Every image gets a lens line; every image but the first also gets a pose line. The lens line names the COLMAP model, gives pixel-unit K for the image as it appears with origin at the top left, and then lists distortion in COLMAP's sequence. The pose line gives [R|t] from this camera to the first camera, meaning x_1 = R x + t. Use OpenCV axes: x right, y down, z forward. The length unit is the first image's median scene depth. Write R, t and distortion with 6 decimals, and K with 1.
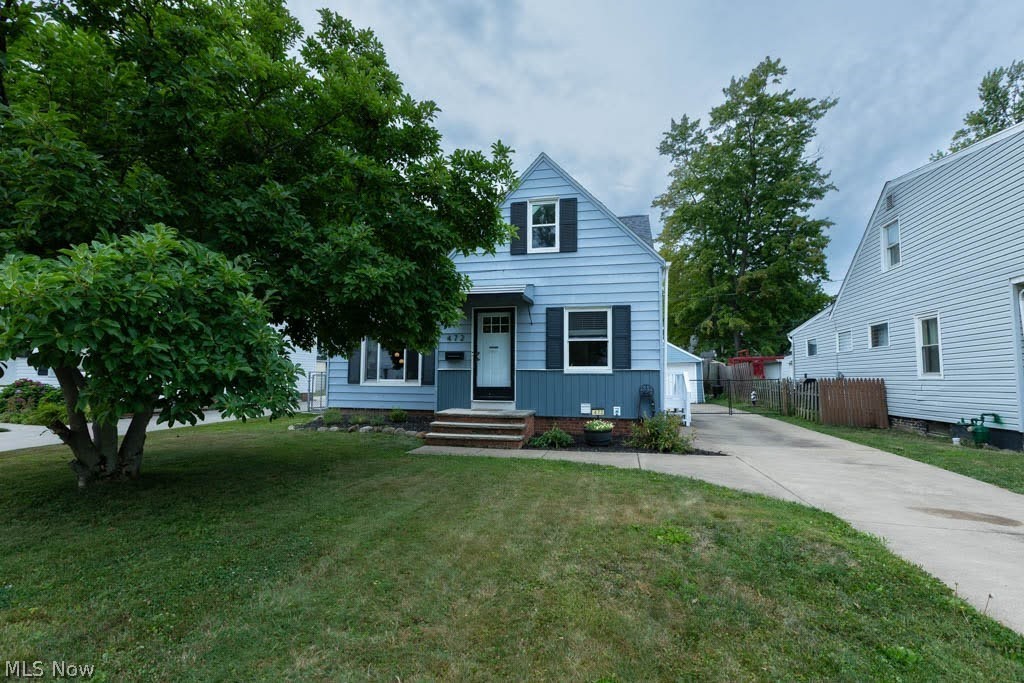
lens RADIAL K [[474.3, 0, 512.0], [0, 474.3, 341.5], [0, 0, 1]] dist [-0.000096, -0.000180]
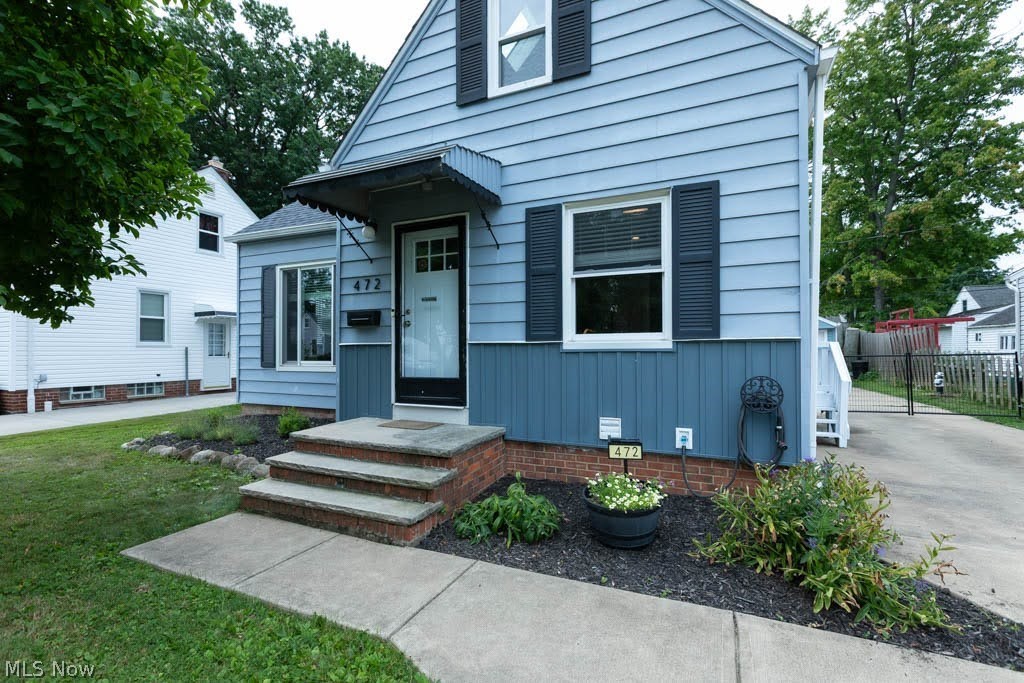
lens RADIAL K [[462.5, 0, 509.4], [0, 462.5, 343.2], [0, 0, 1]] dist [0.001823, -0.000230]
pose [[0.979448, -0.014044, -0.201208, 0.140516], [0.025993, 0.998043, 0.056867, 0.032701], [0.200016, -0.060928, 0.977896, 0.525756]]
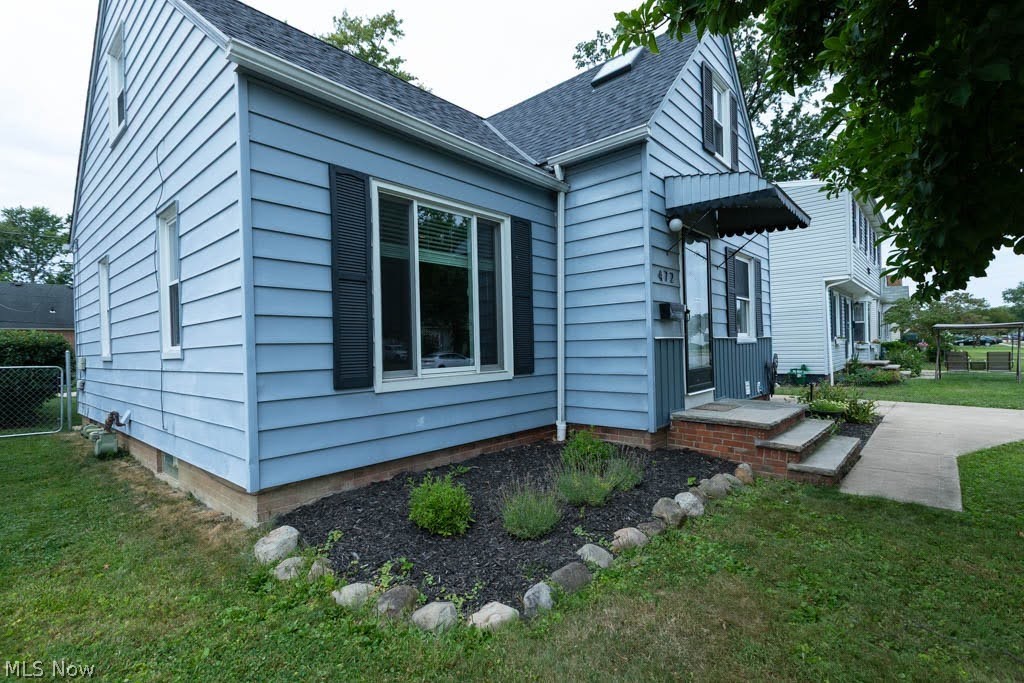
lens RADIAL K [[484.1, 0, 522.3], [0, 484.1, 343.6], [0, 0, 1]] dist [0.002839, -0.000472]
pose [[0.463623, -0.016597, 0.885877, -0.658807], [-0.039177, 0.998463, 0.039210, 0.051006], [-0.885166, -0.052884, 0.462260, 0.897008]]
